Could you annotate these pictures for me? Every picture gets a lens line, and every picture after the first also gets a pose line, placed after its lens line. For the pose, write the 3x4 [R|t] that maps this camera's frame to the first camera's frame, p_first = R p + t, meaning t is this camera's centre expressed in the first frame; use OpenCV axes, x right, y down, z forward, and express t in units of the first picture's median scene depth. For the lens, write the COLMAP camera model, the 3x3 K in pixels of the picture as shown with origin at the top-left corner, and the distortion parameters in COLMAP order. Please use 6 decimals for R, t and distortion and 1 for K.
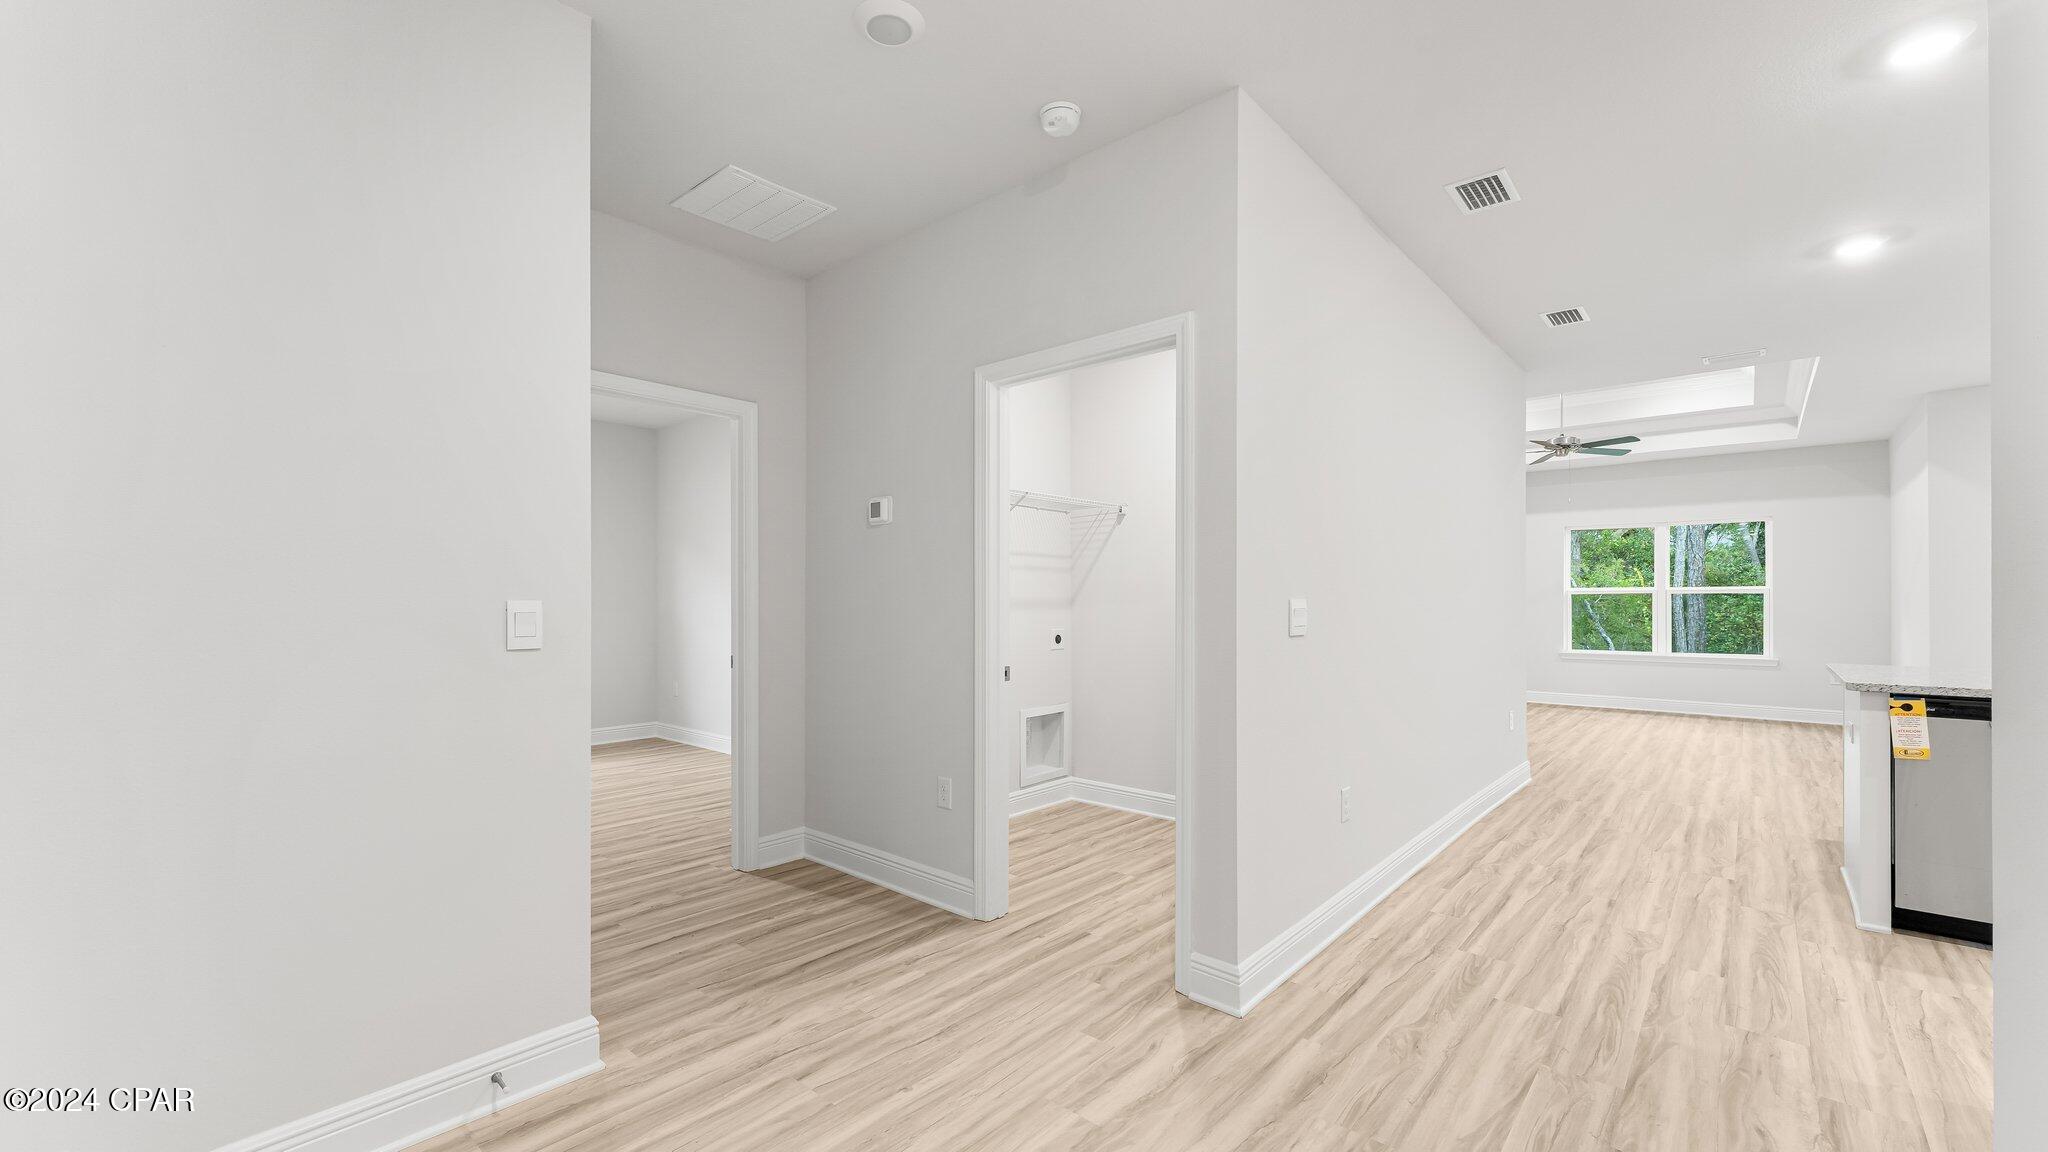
lens RADIAL K [[855.1, 0, 1013.0], [0, 855.1, 603.2], [0, 0, 1]] dist [-0.002433, 0.000122]
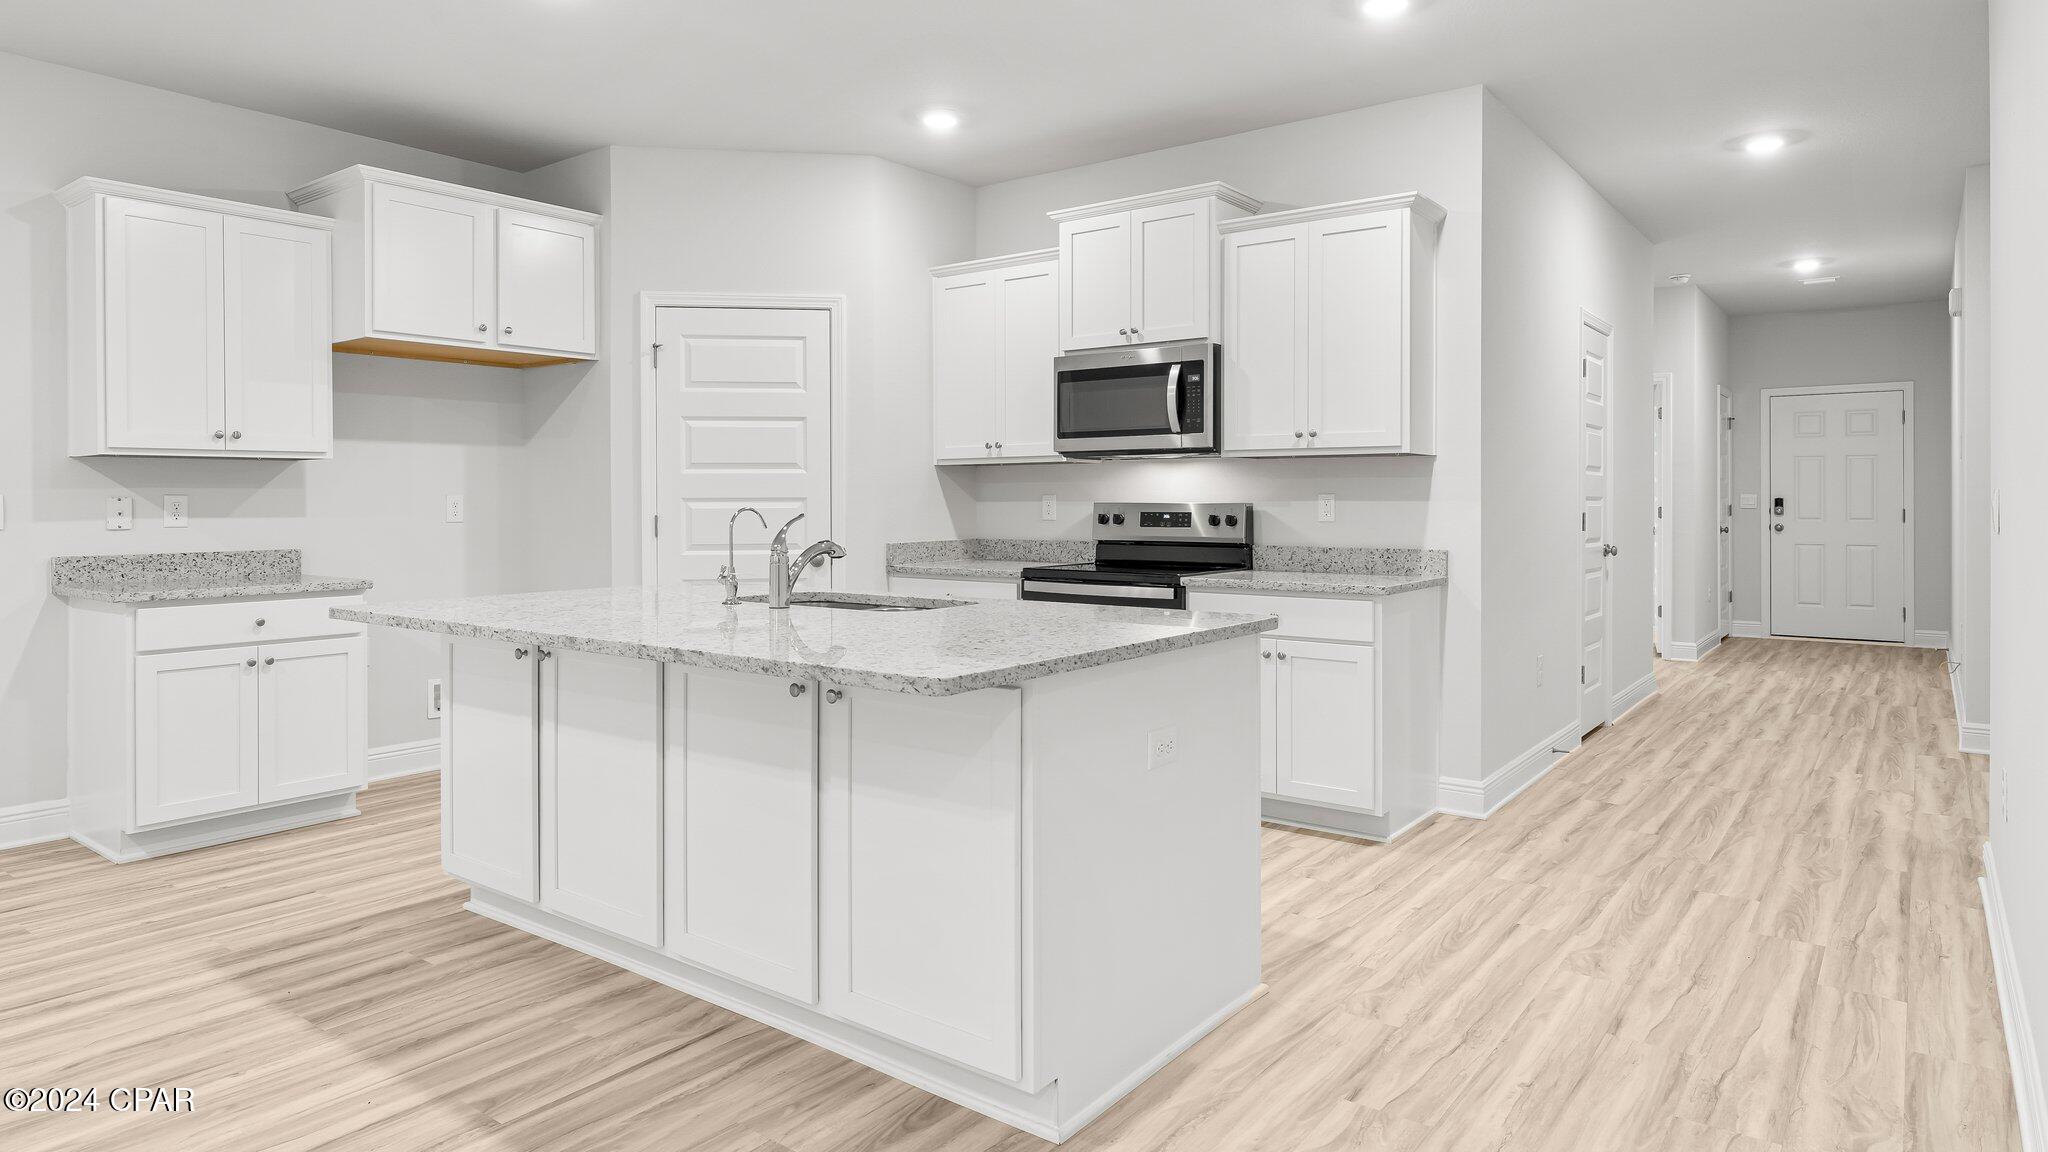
lens RADIAL K [[1209.0, 0, 1017.3], [0, 1209.0, 505.6], [0, 0, 1]] dist [0.003169, -0.001447]
pose [[-0.997309, 0.003095, -0.073245, 1.129200], [0.002506, 0.999964, 0.008143, -0.002243], [0.073267, 0.007937, -0.997281, 1.730570]]
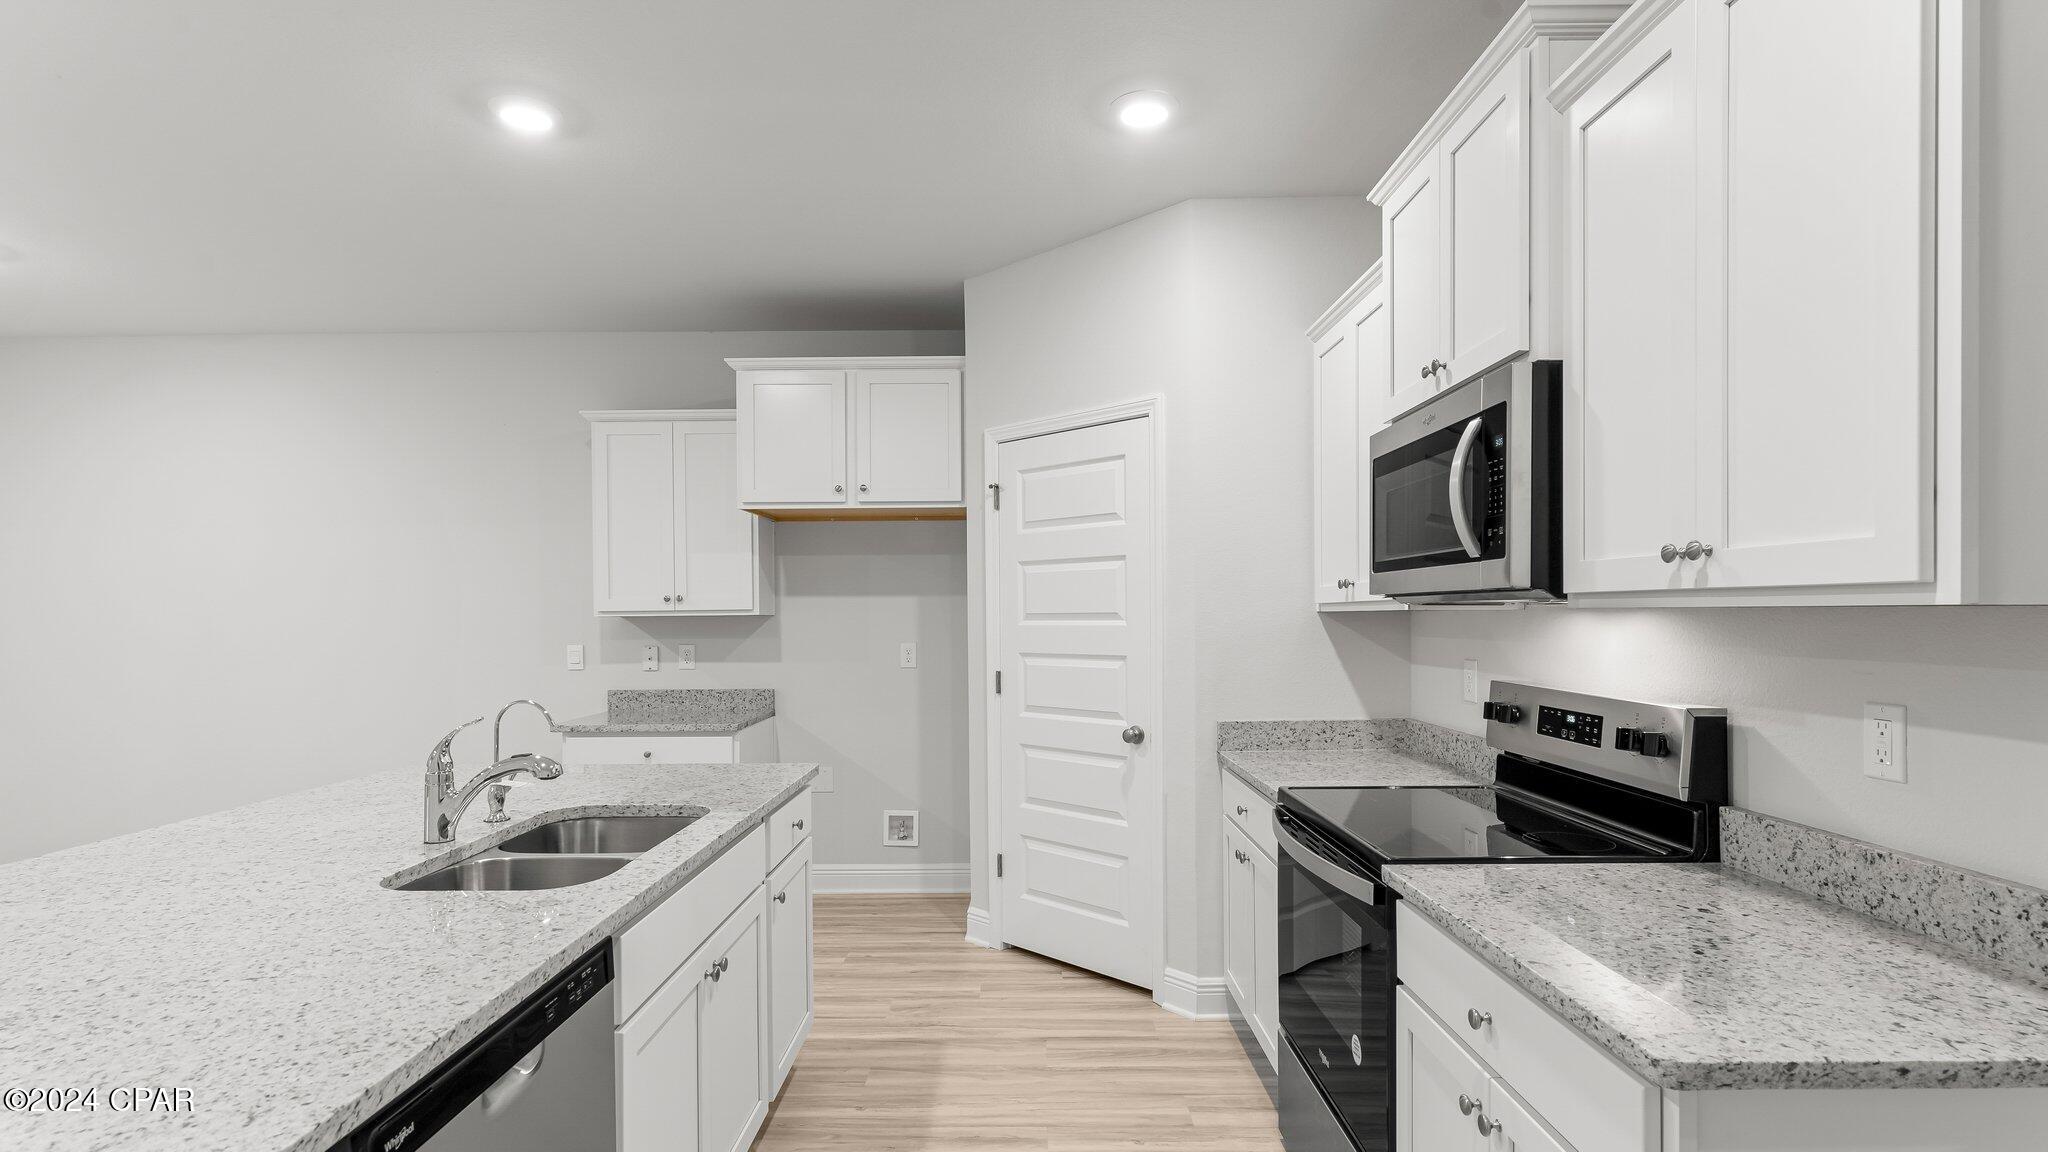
lens RADIAL K [[997.0, 0, 1016.2], [0, 997.0, 622.6], [0, 0, 1]] dist [0.001357, -0.000907]
pose [[-0.657744, -0.002373, 0.753238, 0.594251], [0.007984, 0.999917, 0.010121, -0.045894], [-0.753200, 0.012671, -0.657670, 0.927549]]
